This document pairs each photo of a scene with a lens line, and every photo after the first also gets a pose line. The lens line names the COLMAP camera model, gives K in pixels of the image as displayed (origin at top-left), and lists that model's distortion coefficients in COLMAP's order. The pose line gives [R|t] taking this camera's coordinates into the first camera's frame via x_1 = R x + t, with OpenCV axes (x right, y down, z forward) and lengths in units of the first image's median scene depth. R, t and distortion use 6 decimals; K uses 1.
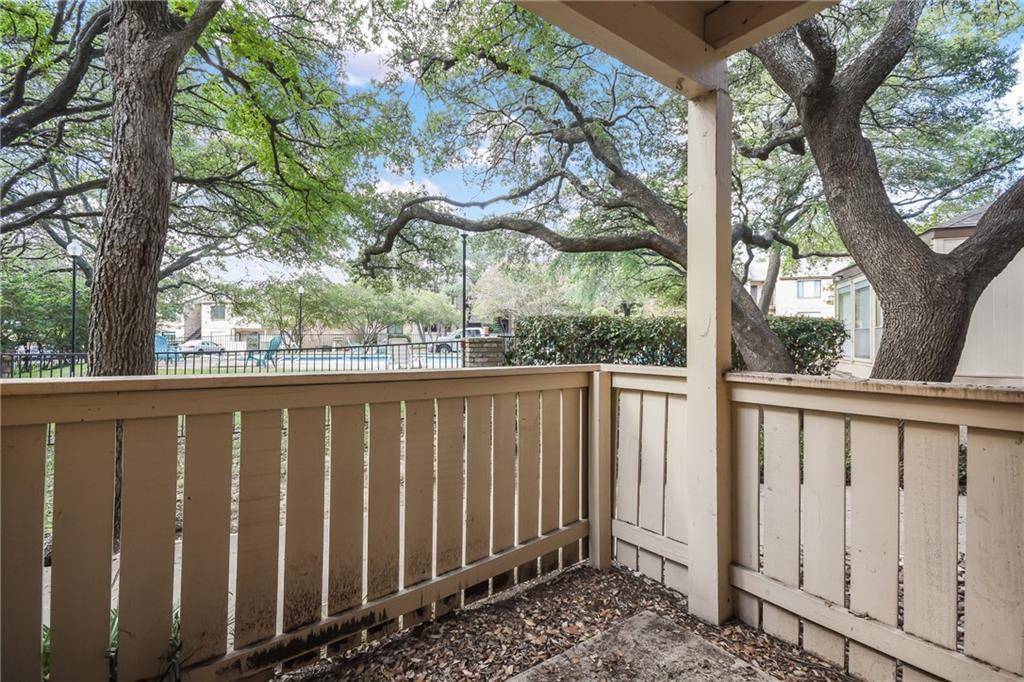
lens RADIAL K [[470.1, 0, 499.1], [0, 470.1, 339.3], [0, 0, 1]] dist [0.022375, -0.010315]
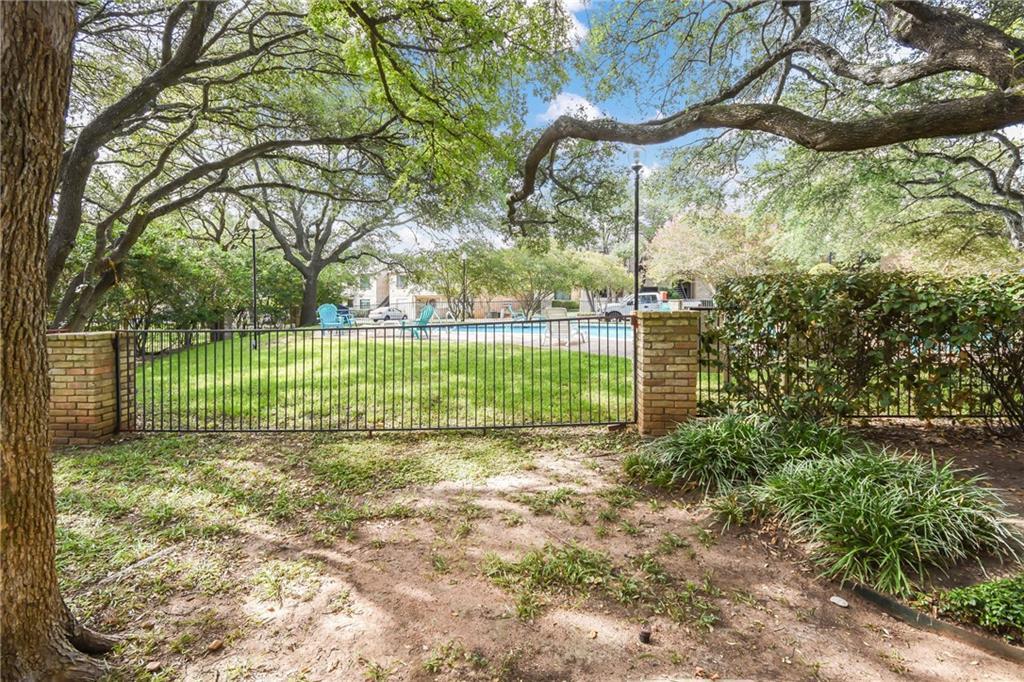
lens RADIAL K [[472.1, 0, 513.6], [0, 472.1, 313.3], [0, 0, 1]] dist [0.022850, -0.004547]
pose [[0.945367, 0.001972, -0.326001, -0.007711], [0.004320, 0.999818, 0.018574, -0.005328], [0.325979, -0.018967, 0.945187, 0.123424]]
